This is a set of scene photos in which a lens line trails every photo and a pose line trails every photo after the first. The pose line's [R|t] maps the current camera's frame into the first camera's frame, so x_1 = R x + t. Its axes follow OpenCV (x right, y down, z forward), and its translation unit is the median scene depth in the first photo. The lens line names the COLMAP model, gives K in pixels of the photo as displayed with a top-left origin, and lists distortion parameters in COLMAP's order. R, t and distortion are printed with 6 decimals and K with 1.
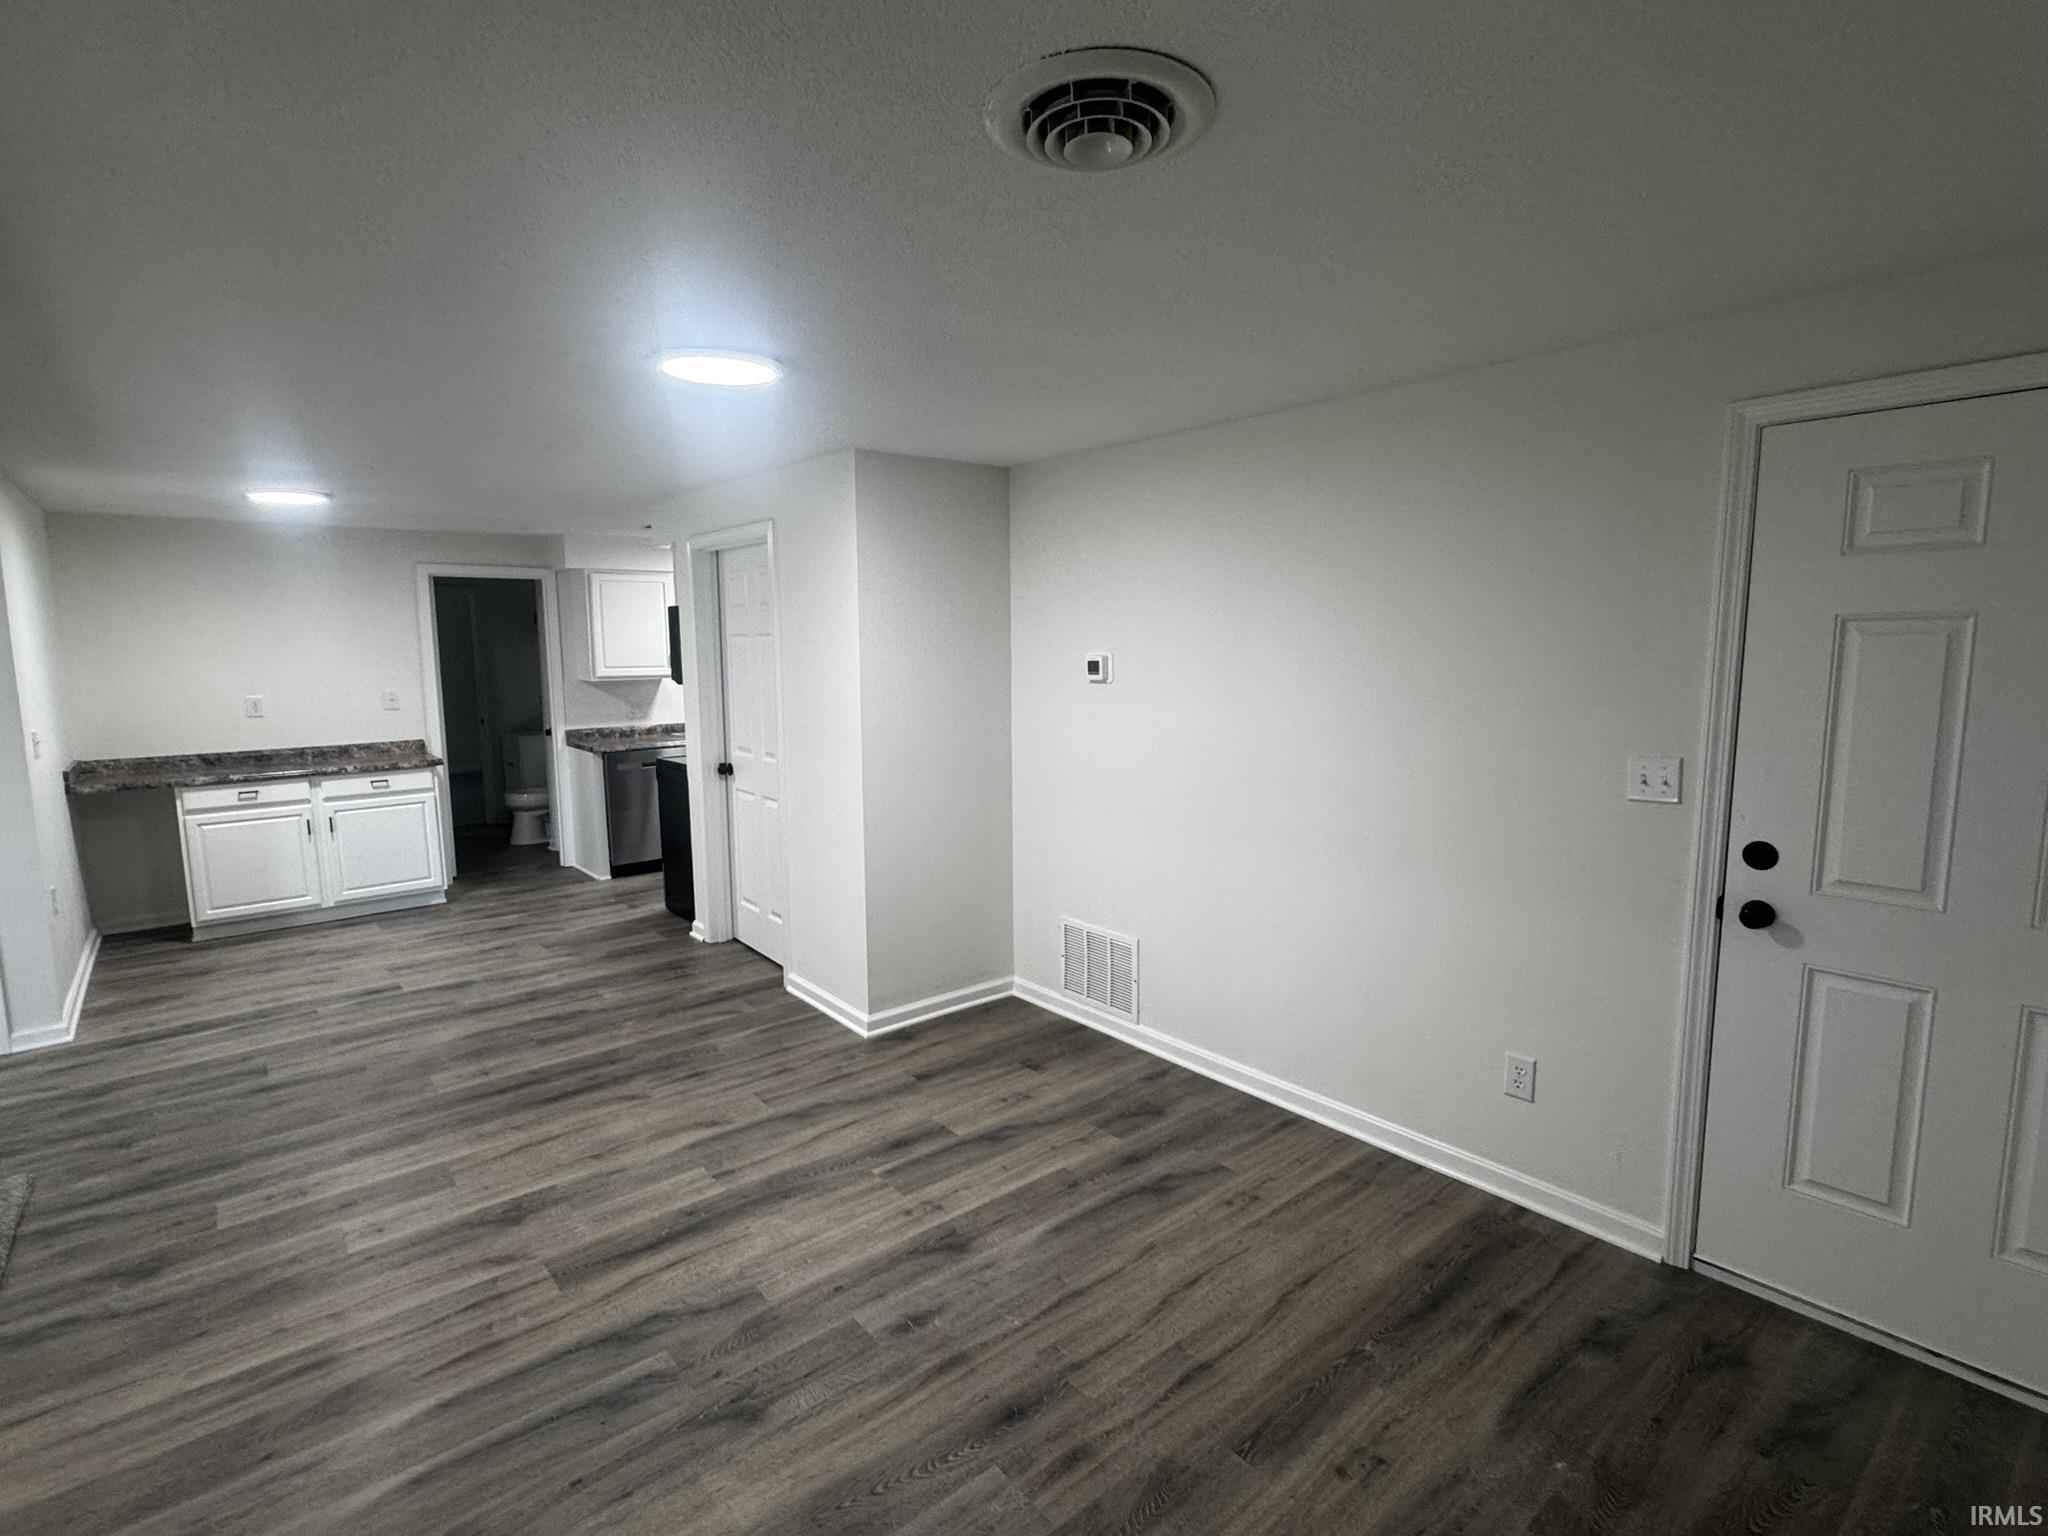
lens RADIAL K [[987.2, 0, 1013.6], [0, 987.2, 770.4], [0, 0, 1]] dist [0.004575, -0.004159]
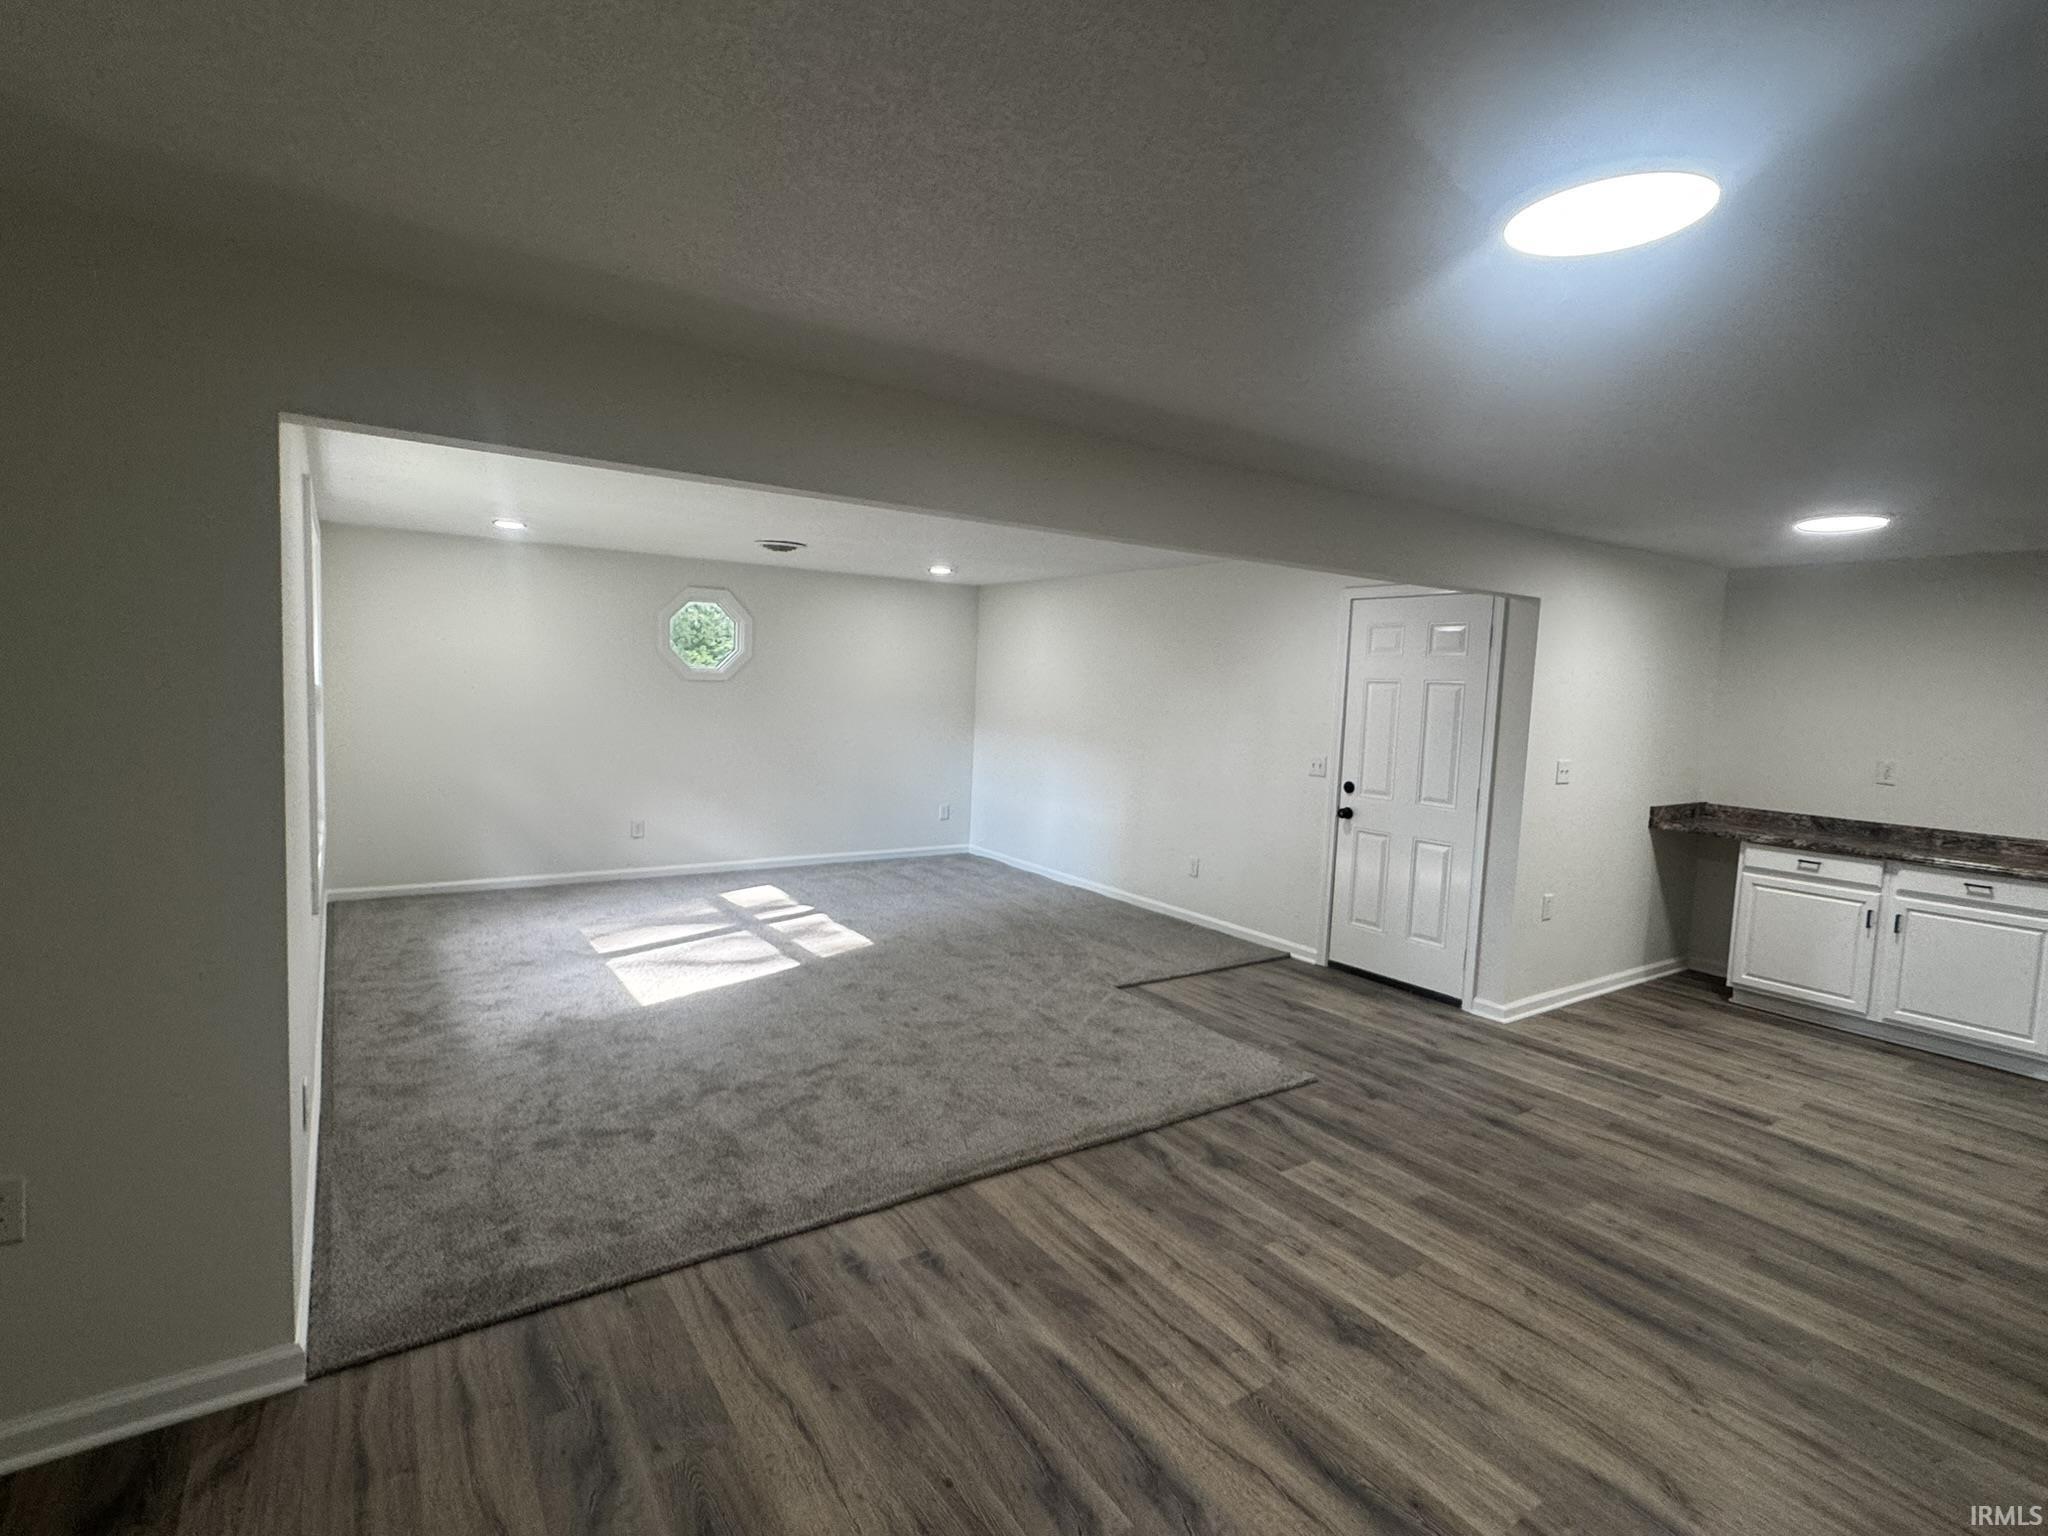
lens RADIAL K [[987.2, 0, 1023.1], [0, 987.2, 767.3], [0, 0, 1]] dist [0.004575, -0.004159]
pose [[-0.093441, 0.095551, -0.991029, 0.249942], [-0.167064, 0.979766, 0.110217, -0.061846], [0.981508, 0.175864, -0.075587, 0.531797]]
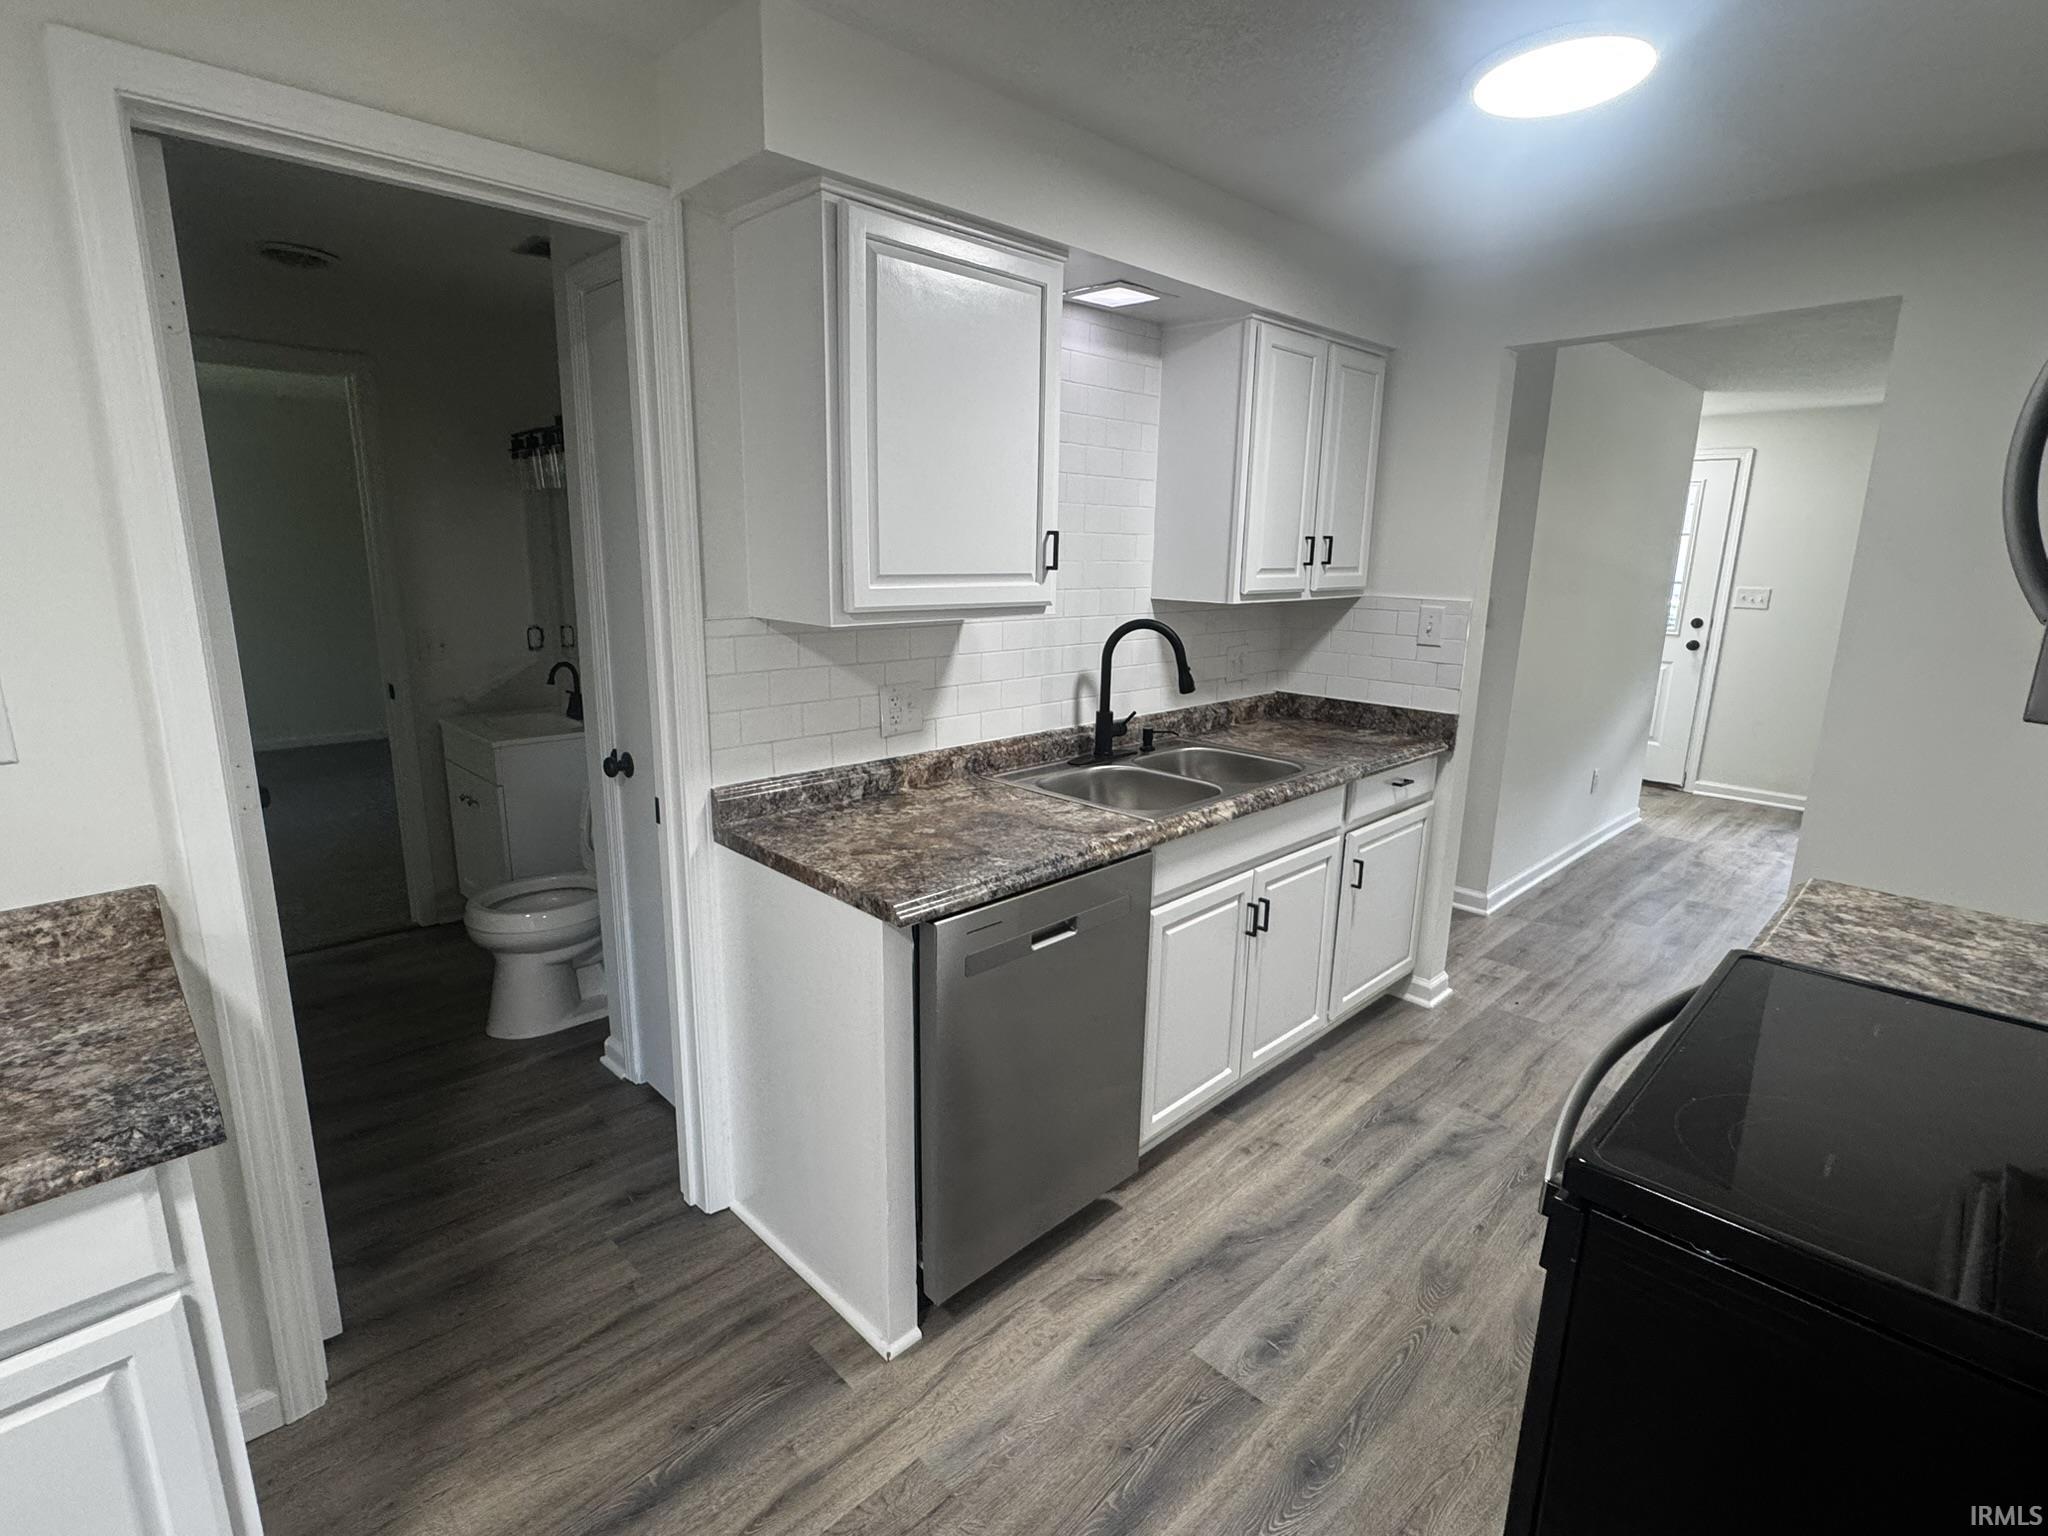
lens RADIAL K [[987.2, 0, 1014.3], [0, 987.2, 765.6], [0, 0, 1]] dist [0.004575, -0.004159]
pose [[0.996507, 0.008718, 0.083050, -0.750623], [-0.016342, 0.995665, 0.091564, -0.147094], [-0.081891, -0.092602, 0.992330, 1.359710]]
